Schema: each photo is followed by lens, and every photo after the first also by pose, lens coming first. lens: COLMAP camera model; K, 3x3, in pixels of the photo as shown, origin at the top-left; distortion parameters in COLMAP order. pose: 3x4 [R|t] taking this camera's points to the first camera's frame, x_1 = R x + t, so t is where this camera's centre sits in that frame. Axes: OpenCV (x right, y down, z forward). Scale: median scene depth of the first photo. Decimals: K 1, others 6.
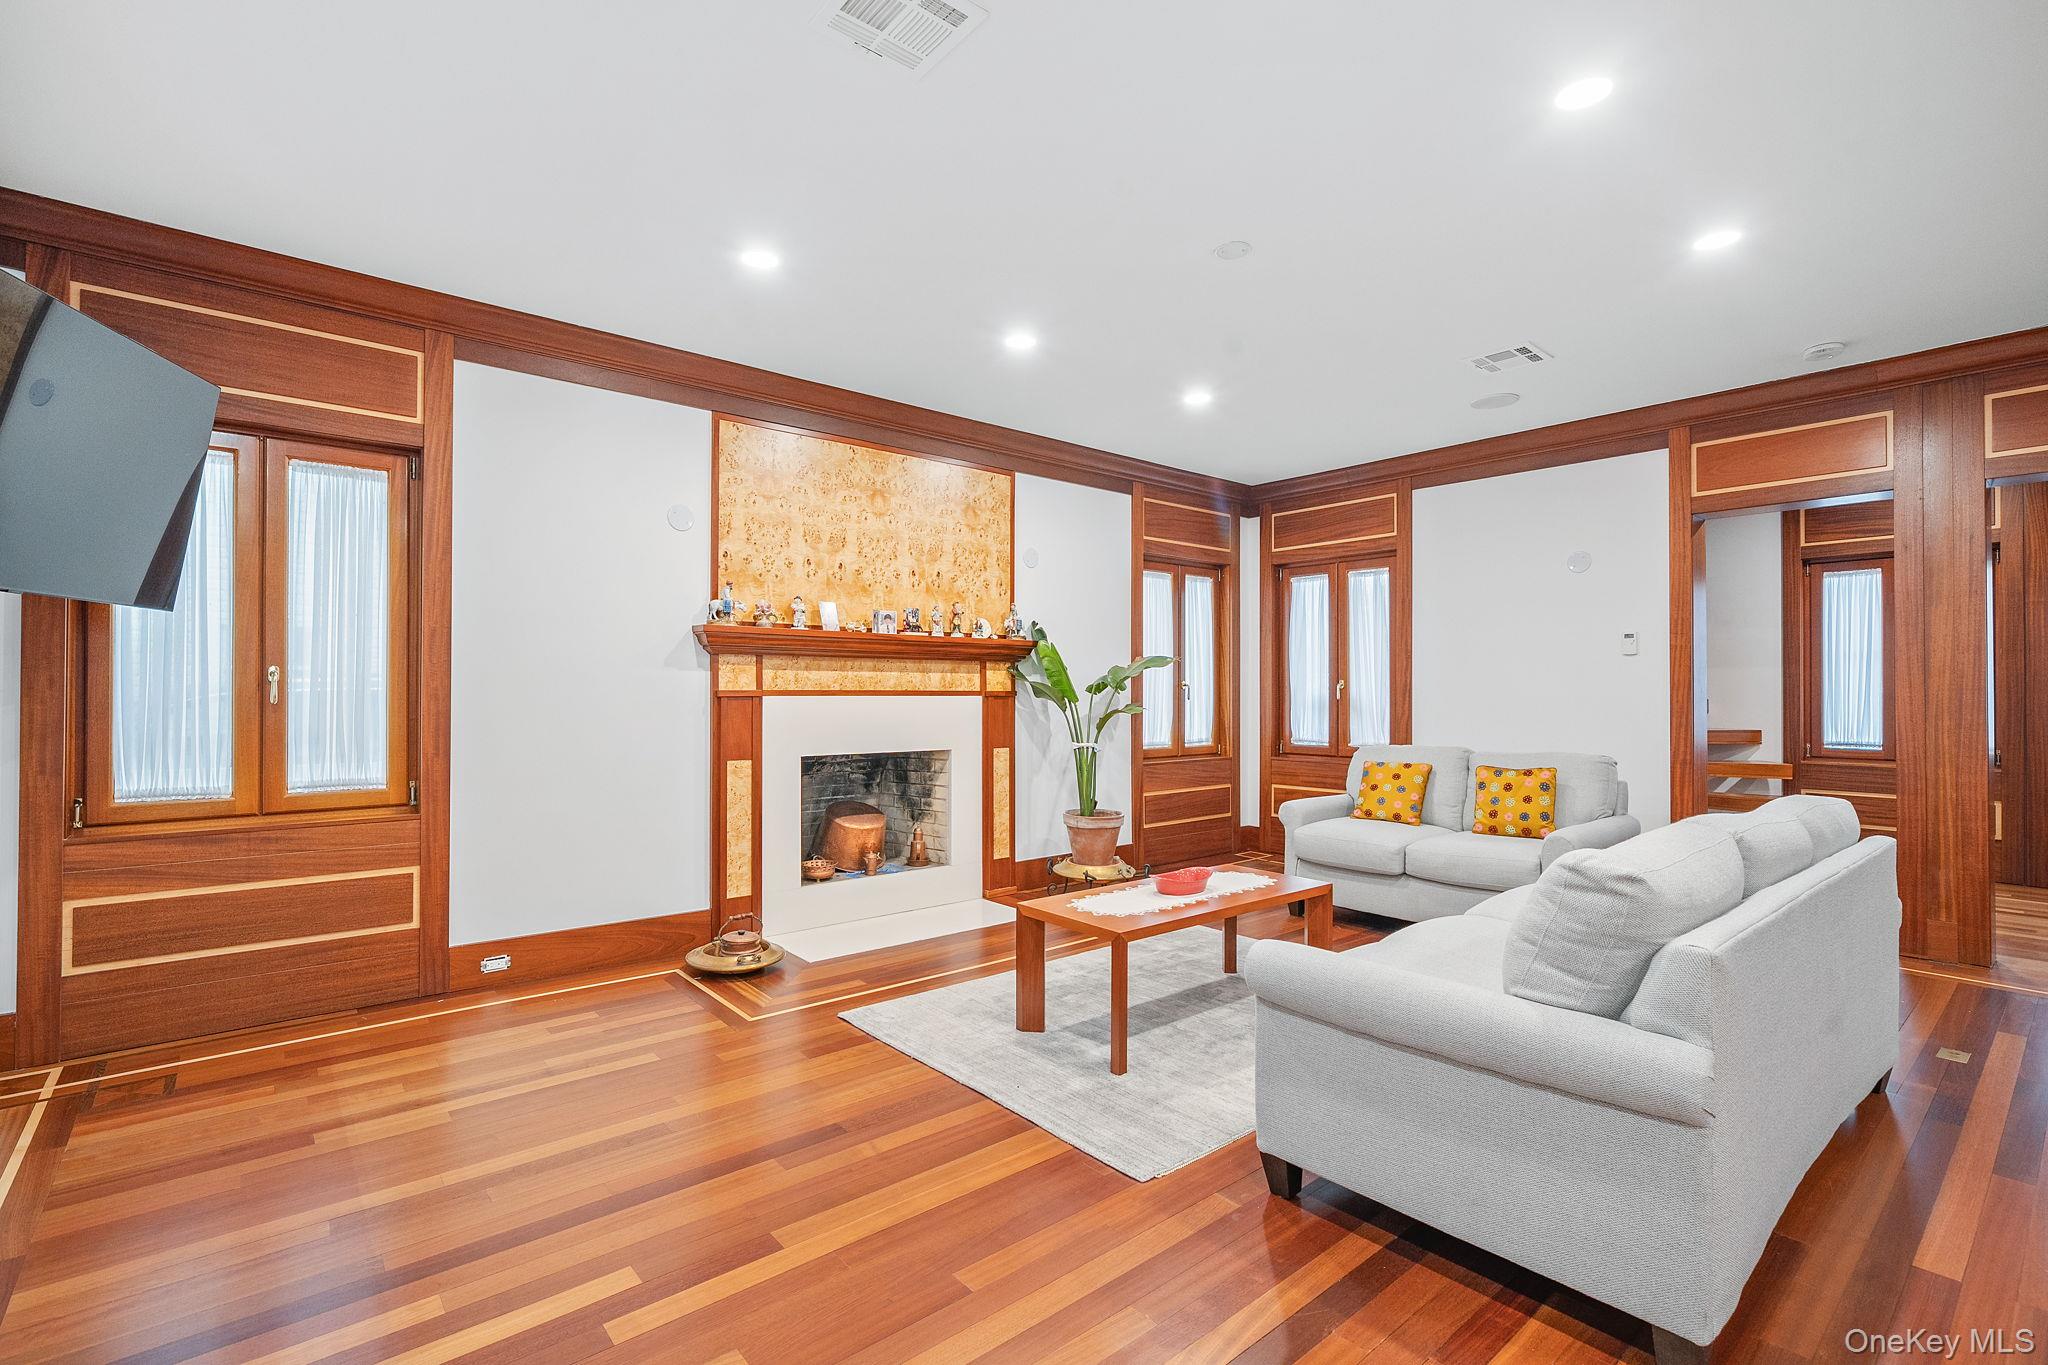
lens RADIAL K [[897.3, 0, 996.2], [0, 897.3, 688.6], [0, 0, 1]] dist [-0.009380, 0.001468]
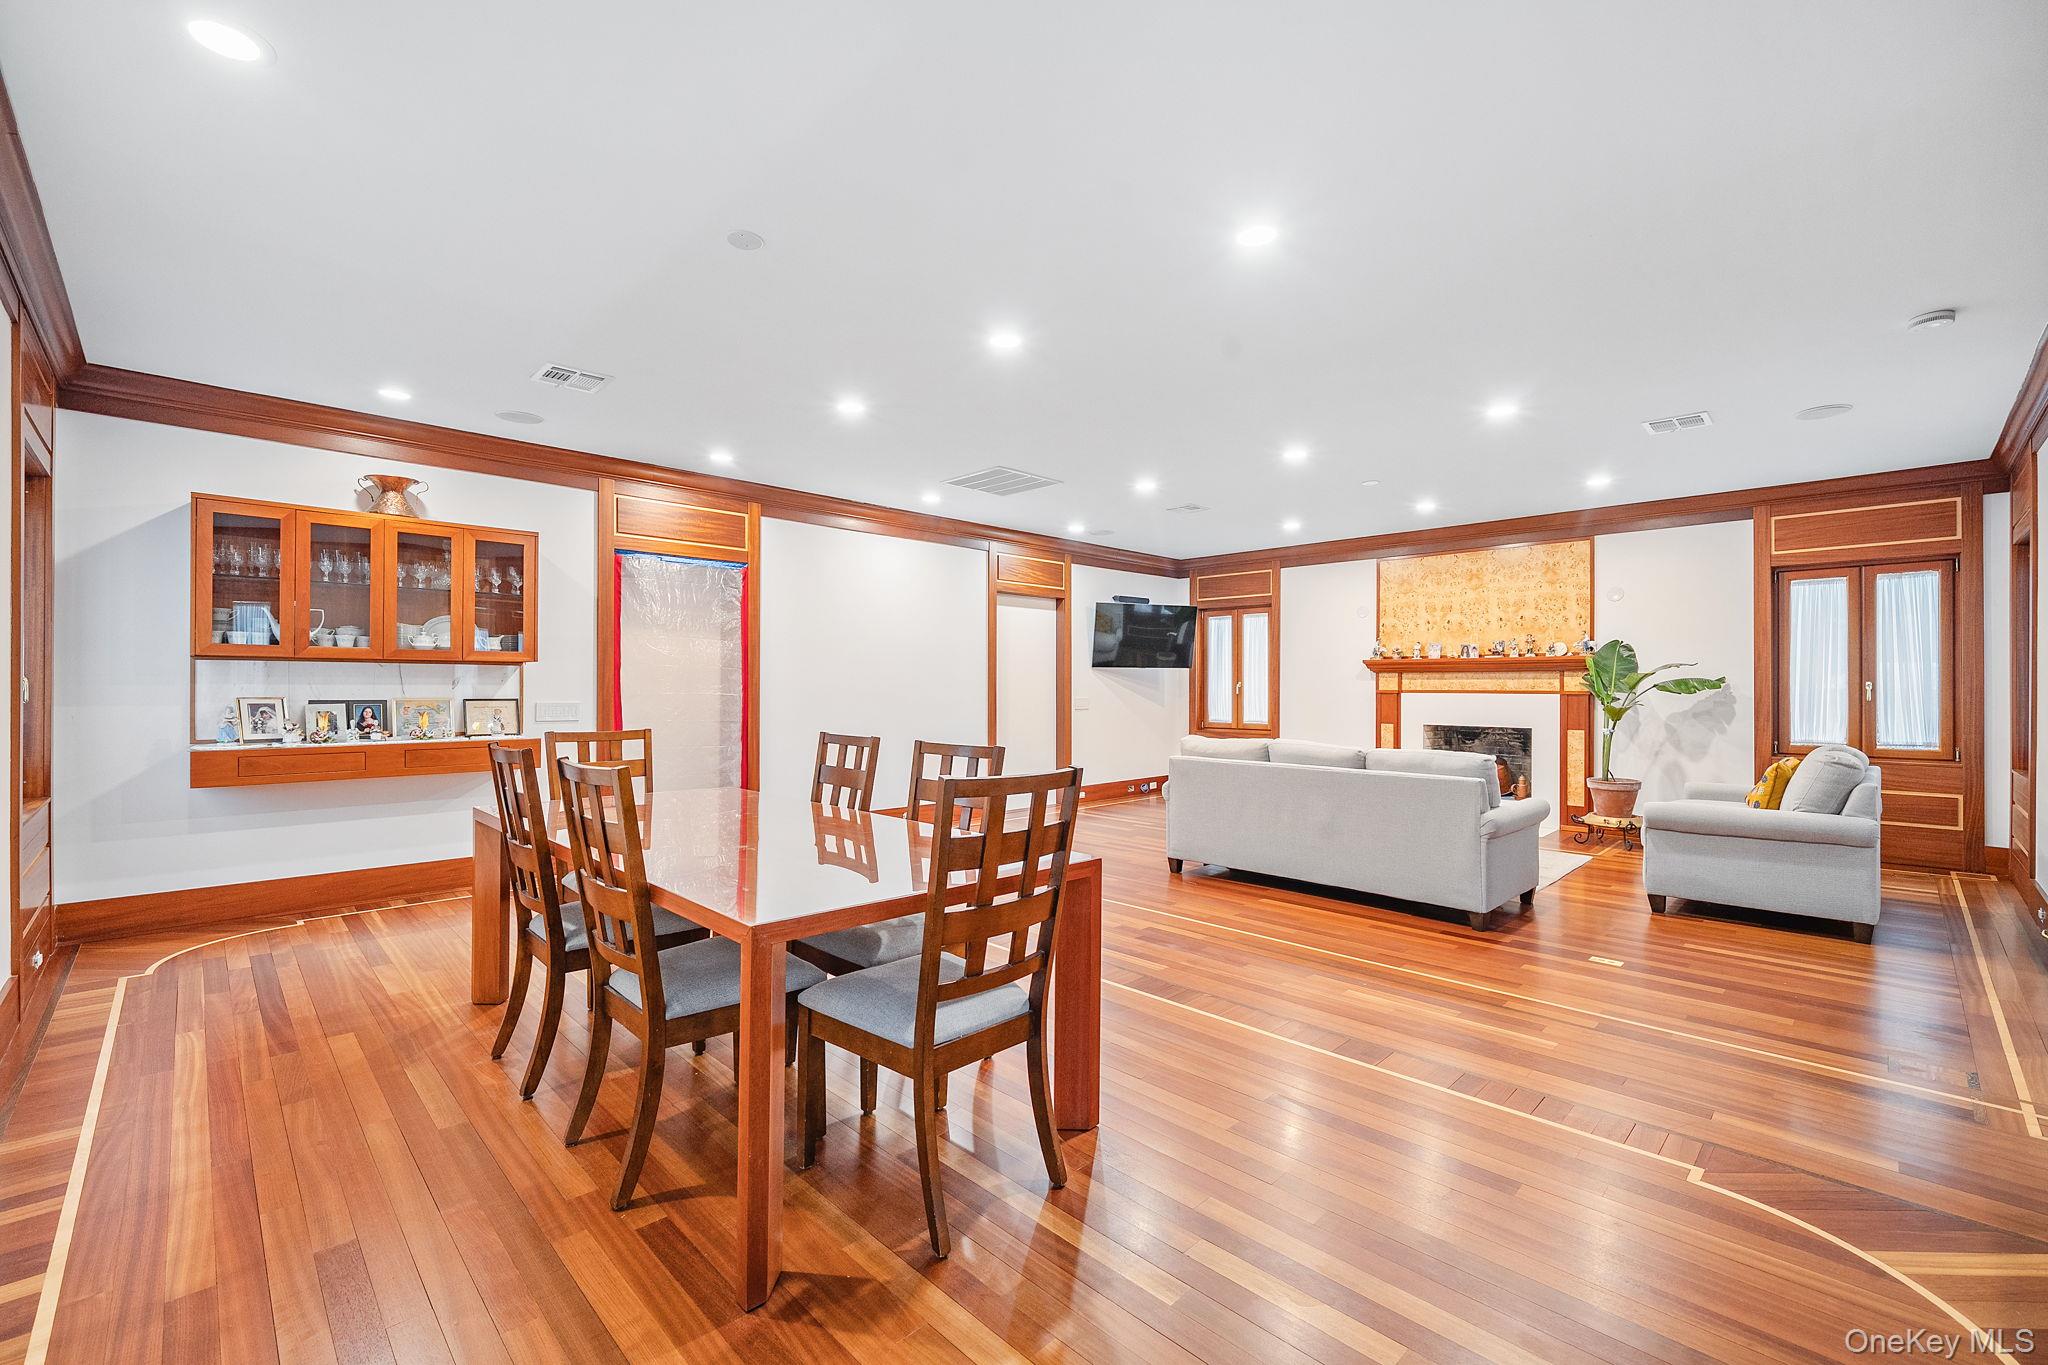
lens RADIAL K [[853.6, 0, 1022.3], [0, 853.6, 680.8], [0, 0, 1]] dist [-0.008832, -0.000983]
pose [[0.094620, -0.010597, -0.995457, 1.514750], [-0.003024, 0.999936, -0.010932, 0.004499], [0.995509, 0.004045, 0.094582, -0.028375]]
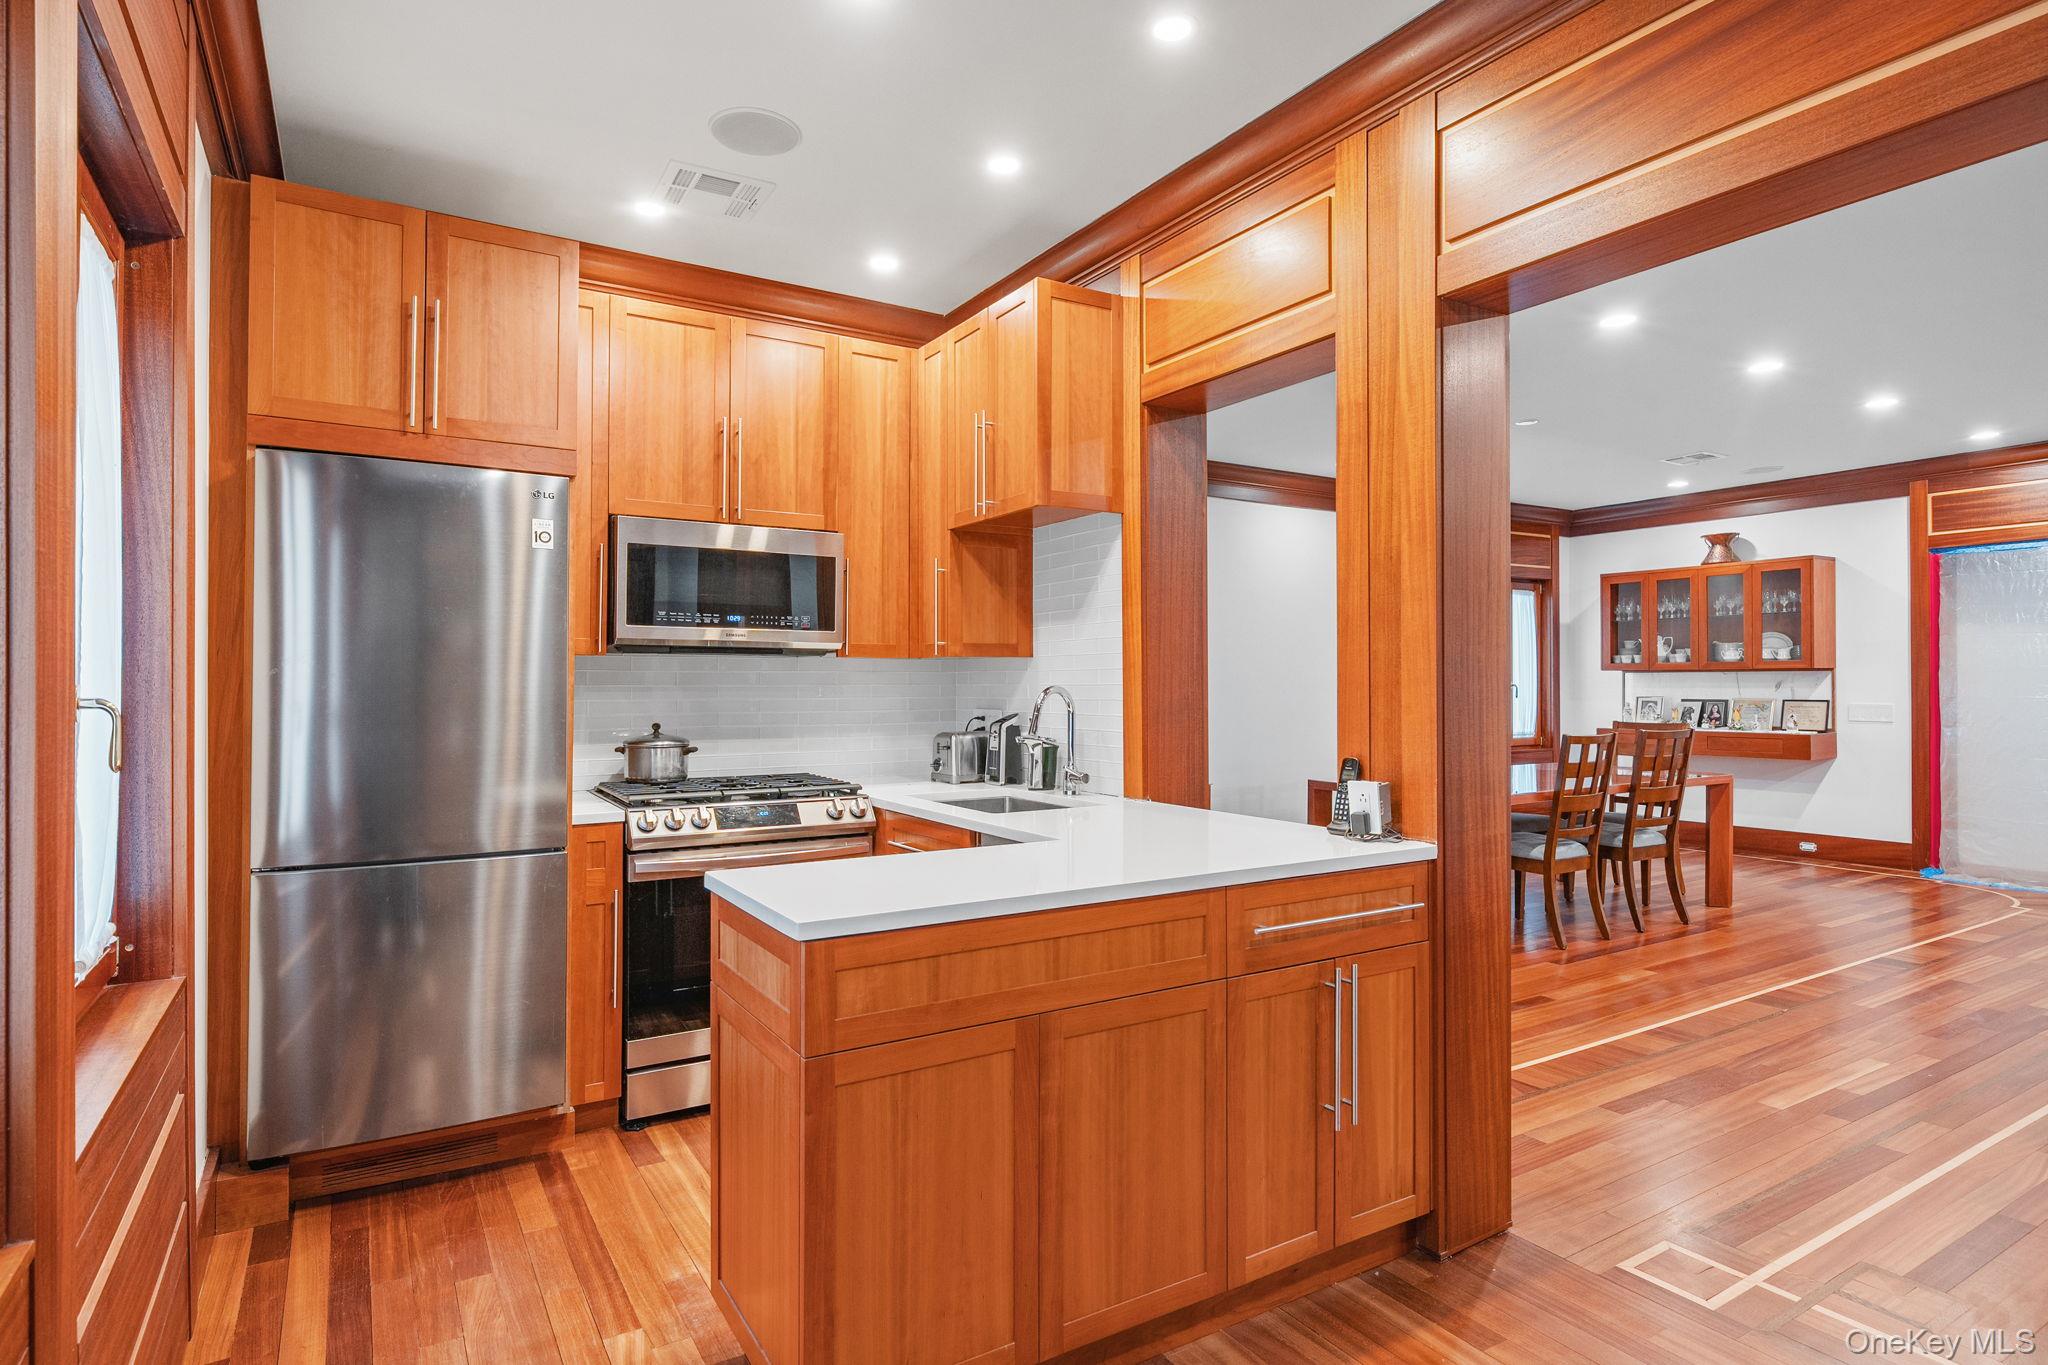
lens RADIAL K [[1079.7, 0, 1025.5], [0, 1079.7, 664.8], [0, 0, 1]] dist [0.002319, 0.000858]
pose [[-0.992796, -0.005318, 0.119700, 0.947454], [-0.008302, 0.999667, -0.024445, 0.038043], [-0.119530, -0.025262, -0.992509, 3.897574]]
